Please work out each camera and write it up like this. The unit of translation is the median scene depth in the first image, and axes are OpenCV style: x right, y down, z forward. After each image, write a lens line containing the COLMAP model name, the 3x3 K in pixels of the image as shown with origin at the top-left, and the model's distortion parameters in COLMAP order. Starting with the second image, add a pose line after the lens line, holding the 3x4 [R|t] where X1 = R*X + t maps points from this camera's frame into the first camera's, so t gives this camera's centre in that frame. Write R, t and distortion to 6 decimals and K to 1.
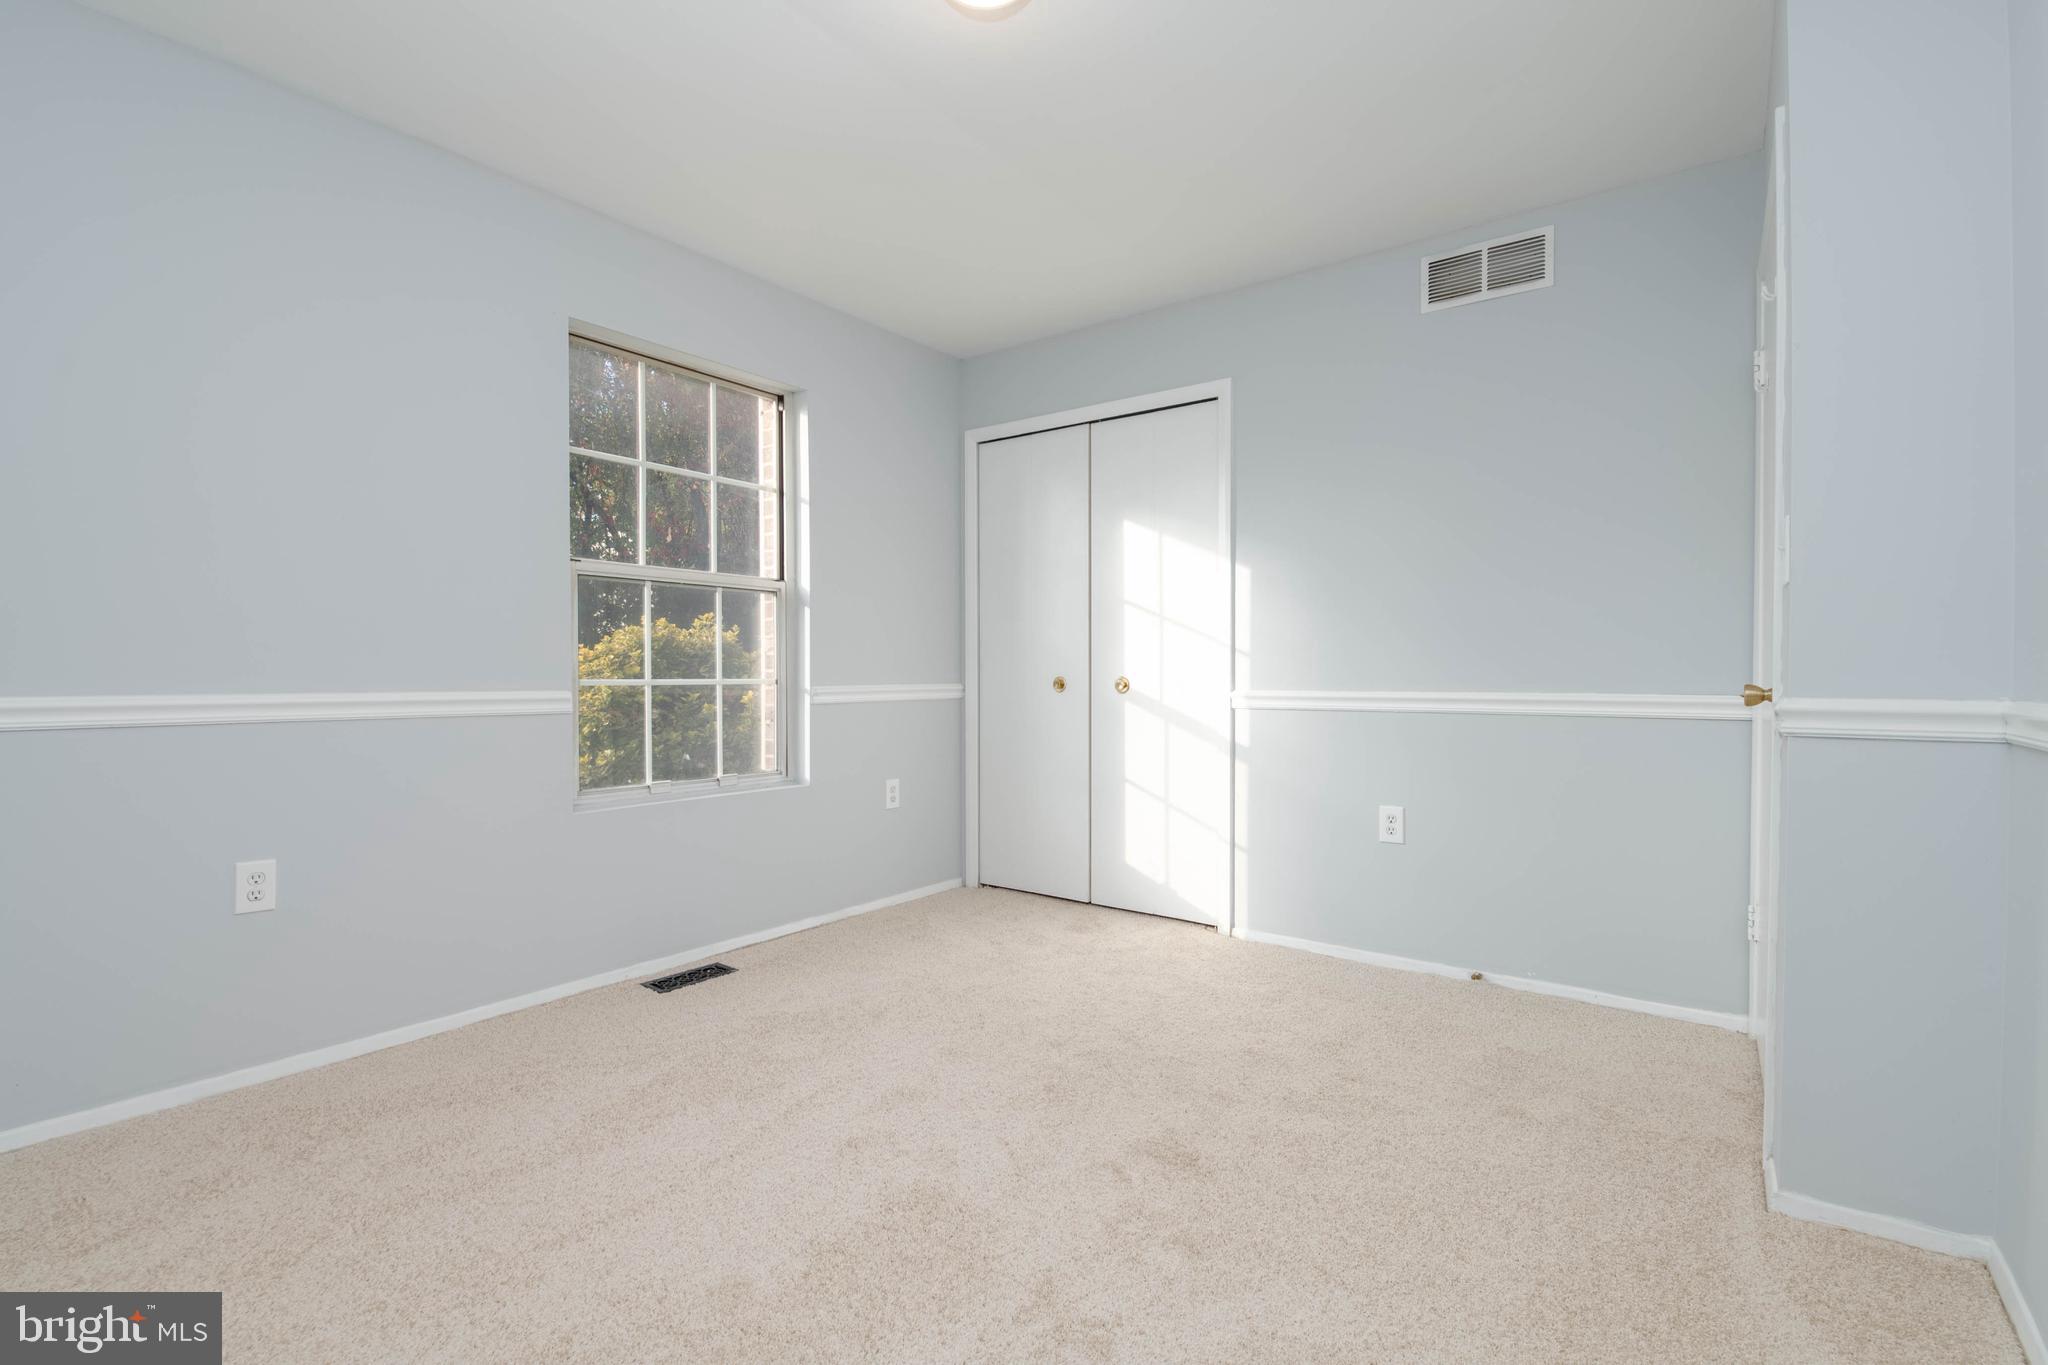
lens RADIAL K [[918.0, 0, 1030.4], [0, 918.0, 680.6], [0, 0, 1]] dist [-0.000711, -0.001033]
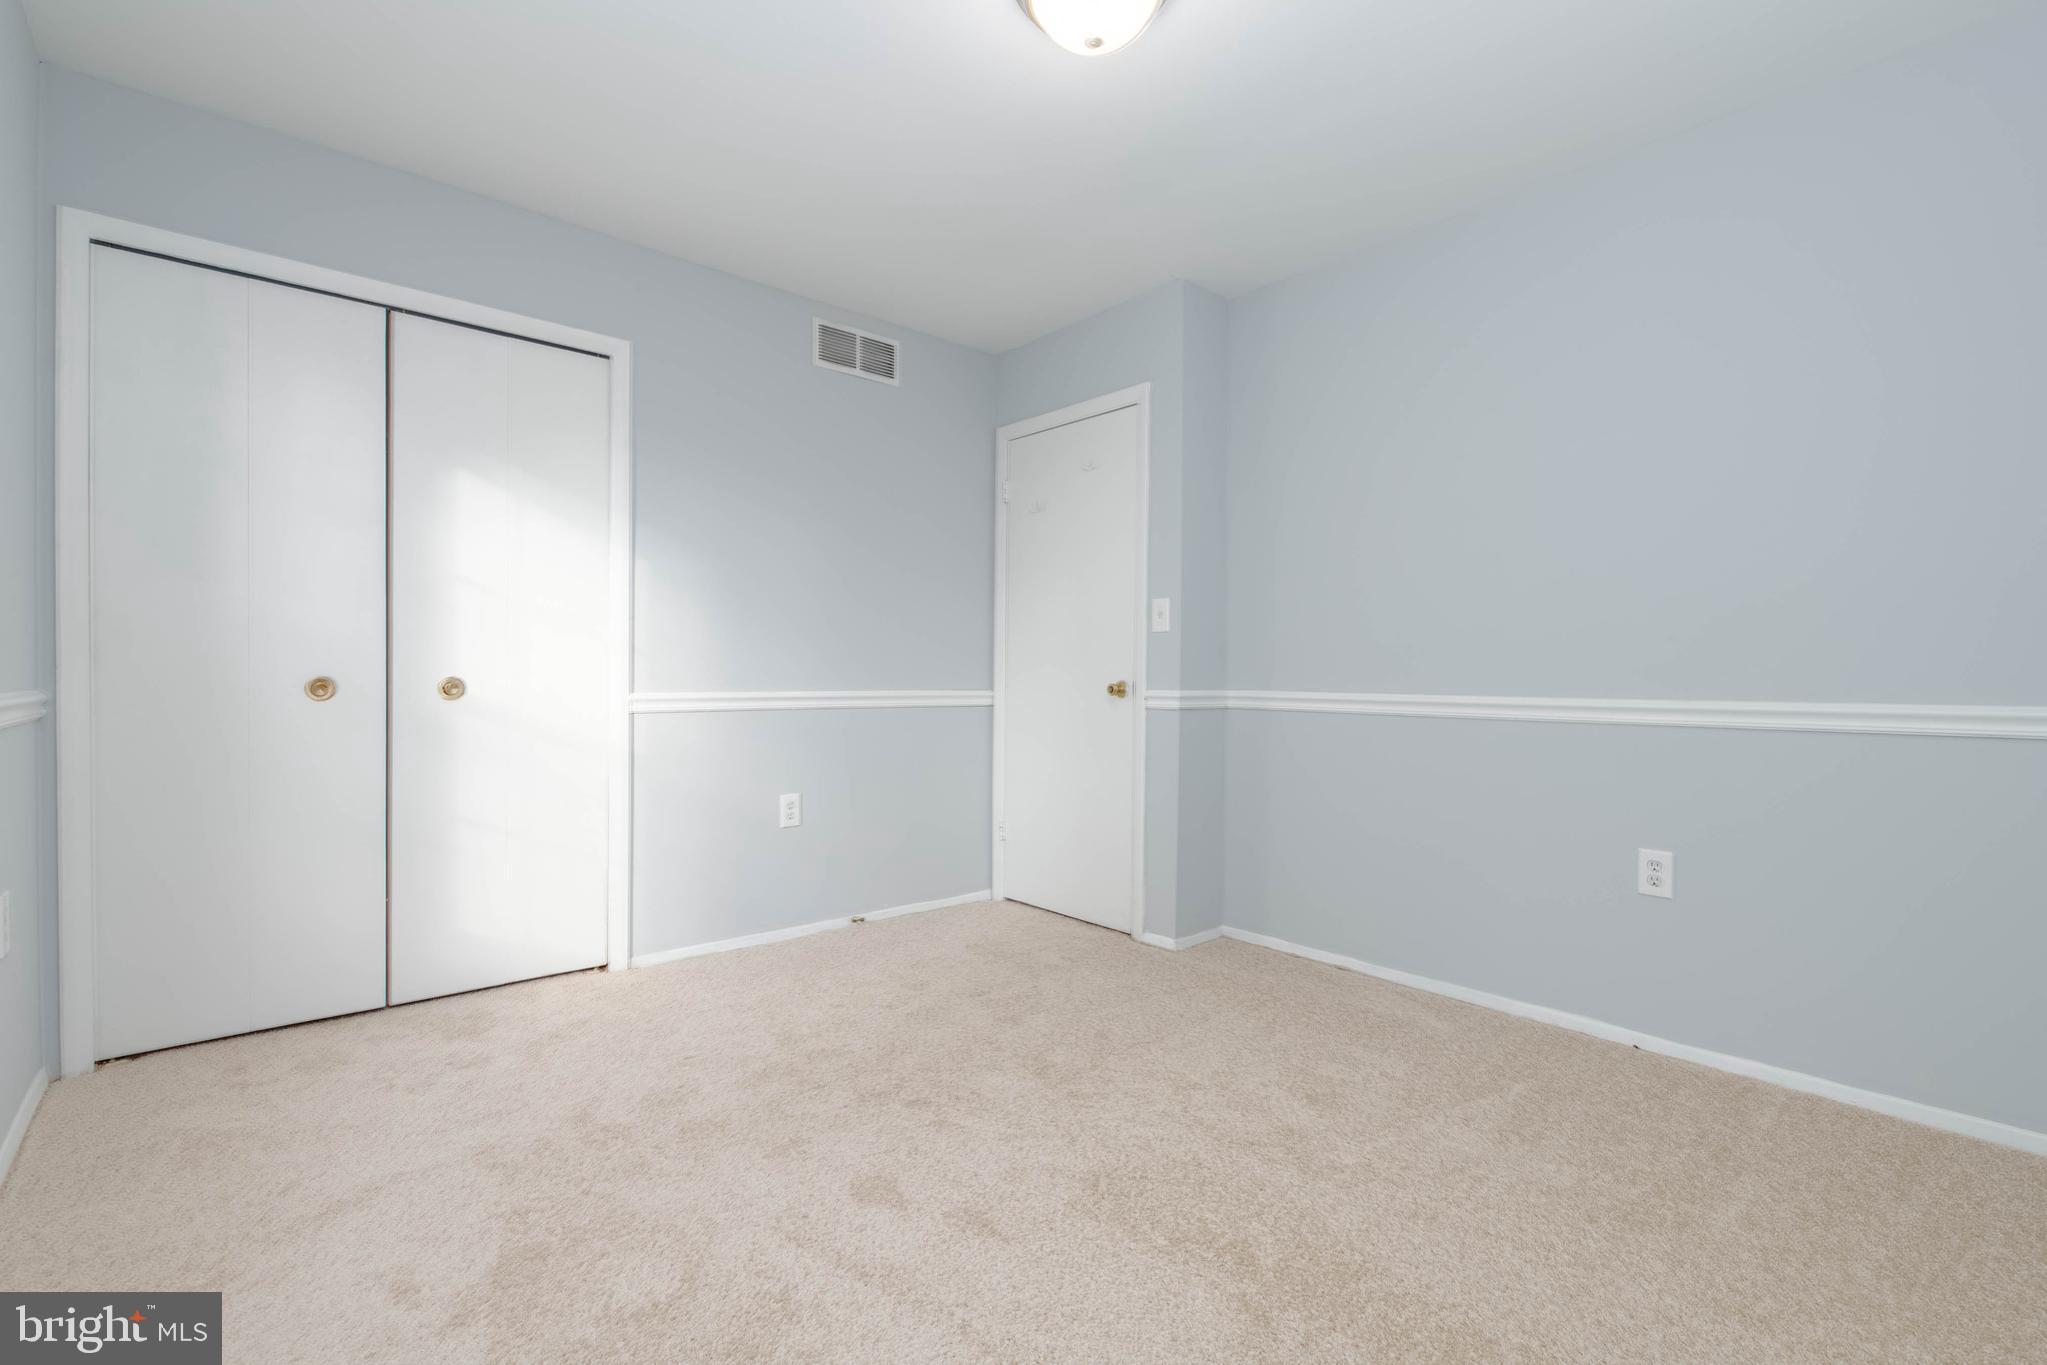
lens RADIAL K [[917.5, 0, 1040.9], [0, 917.5, 674.0], [0, 0, 1]] dist [-0.000711, -0.001033]
pose [[0.196361, 0.002275, 0.980529, -1.079335], [-0.001322, 0.999997, -0.002056, -0.011989], [-0.980531, -0.000893, 0.196363, 0.811895]]
